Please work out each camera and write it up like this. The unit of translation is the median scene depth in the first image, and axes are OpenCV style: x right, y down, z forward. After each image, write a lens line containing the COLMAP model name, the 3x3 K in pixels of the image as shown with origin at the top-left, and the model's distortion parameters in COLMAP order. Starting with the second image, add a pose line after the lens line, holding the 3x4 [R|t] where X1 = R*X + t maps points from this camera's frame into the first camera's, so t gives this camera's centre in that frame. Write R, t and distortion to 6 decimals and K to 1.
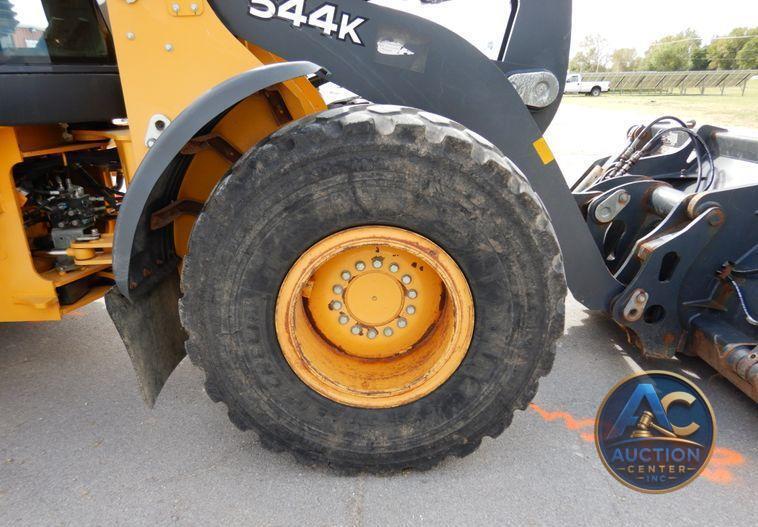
lens RADIAL K [[543.9, 0, 377.9], [0, 543.9, 274.5], [0, 0, 1]] dist [0.000301, 0.003851]
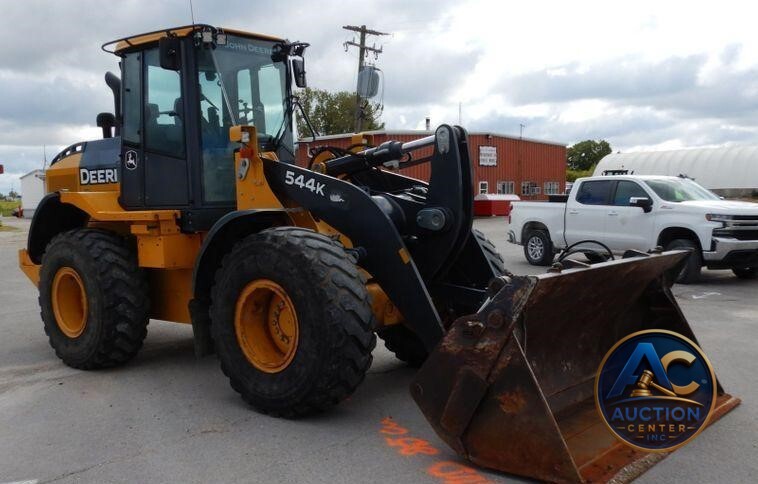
lens RADIAL K [[759.5, 0, 379.0], [0, 759.5, 242.0], [0, 0, 1]] dist [0.010015, 0.006180]
pose [[0.749576, 0.042740, -0.660537, 1.949311], [-0.210961, 0.961299, -0.177198, 0.176752], [0.627400, 0.272171, 0.729583, -0.827811]]
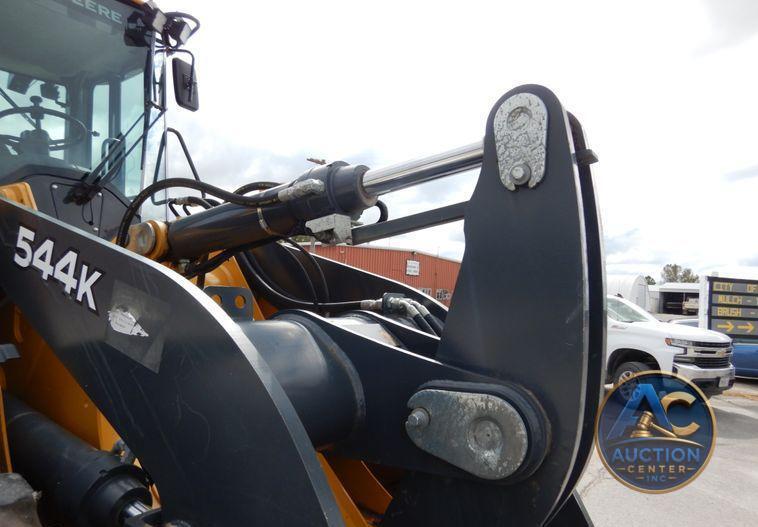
lens RADIAL K [[543.9, 0, 377.9], [0, 543.9, 274.5], [0, 0, 1]] dist [0.000301, 0.003851]
pose [[0.805234, 0.031594, -0.592115, 0.561601], [-0.249074, 0.924233, -0.289407, -0.373768], [0.538108, 0.380521, 0.752093, 0.723756]]
